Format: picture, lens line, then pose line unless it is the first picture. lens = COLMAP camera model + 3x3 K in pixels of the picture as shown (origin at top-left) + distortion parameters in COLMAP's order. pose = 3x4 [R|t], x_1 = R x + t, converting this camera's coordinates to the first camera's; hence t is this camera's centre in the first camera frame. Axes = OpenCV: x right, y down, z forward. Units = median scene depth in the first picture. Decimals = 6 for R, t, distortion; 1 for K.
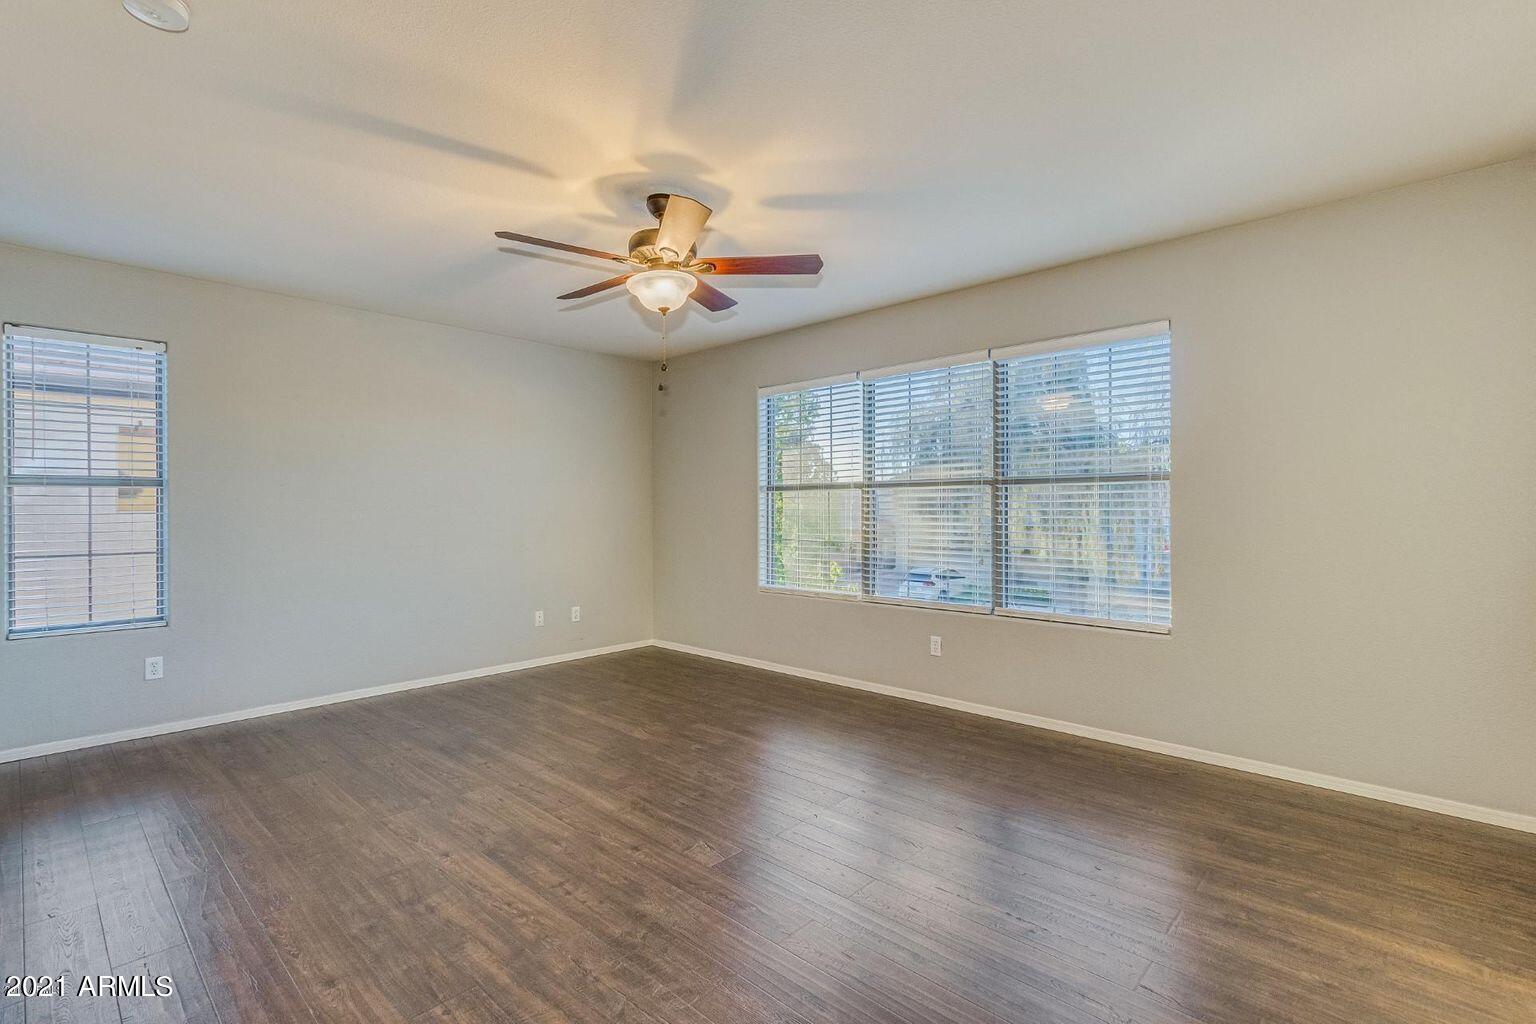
lens RADIAL K [[718.4, 0, 763.6], [0, 718.4, 507.7], [0, 0, 1]] dist [0.004992, 0.000327]
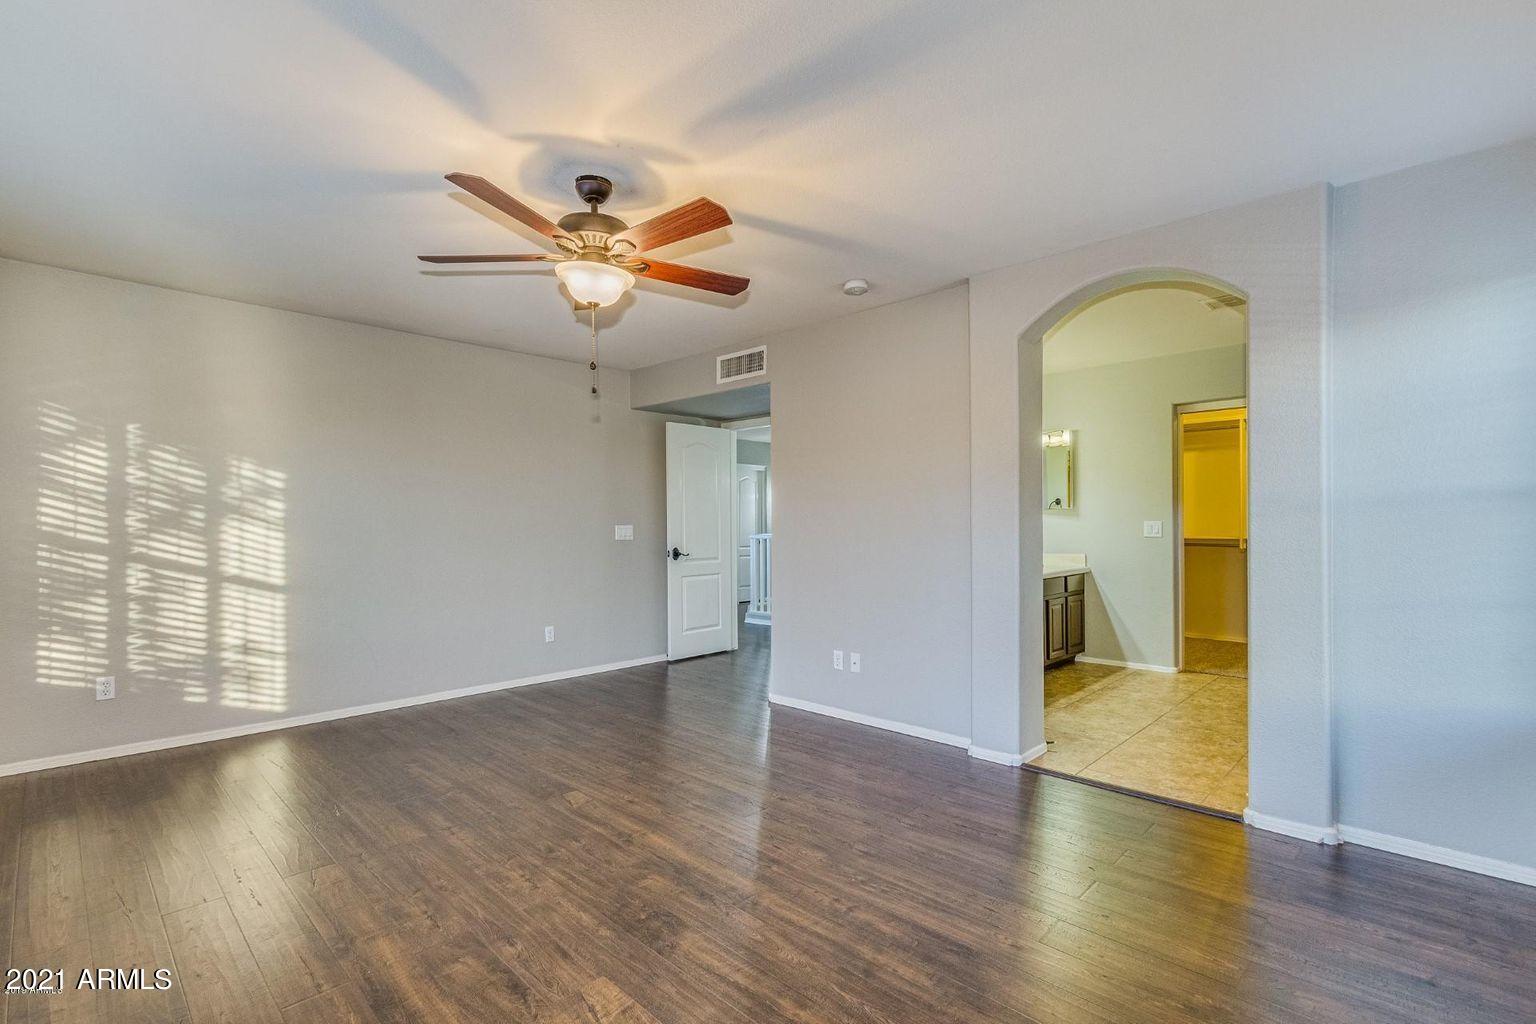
lens RADIAL K [[718.4, 0, 762.4], [0, 718.4, 513.6], [0, 0, 1]] dist [0.004992, 0.000327]
pose [[-0.999723, 0.005182, 0.022974, -0.372139], [0.005017, 0.999961, -0.007216, -0.003790], [-0.023011, -0.007099, -0.999710, 1.910885]]
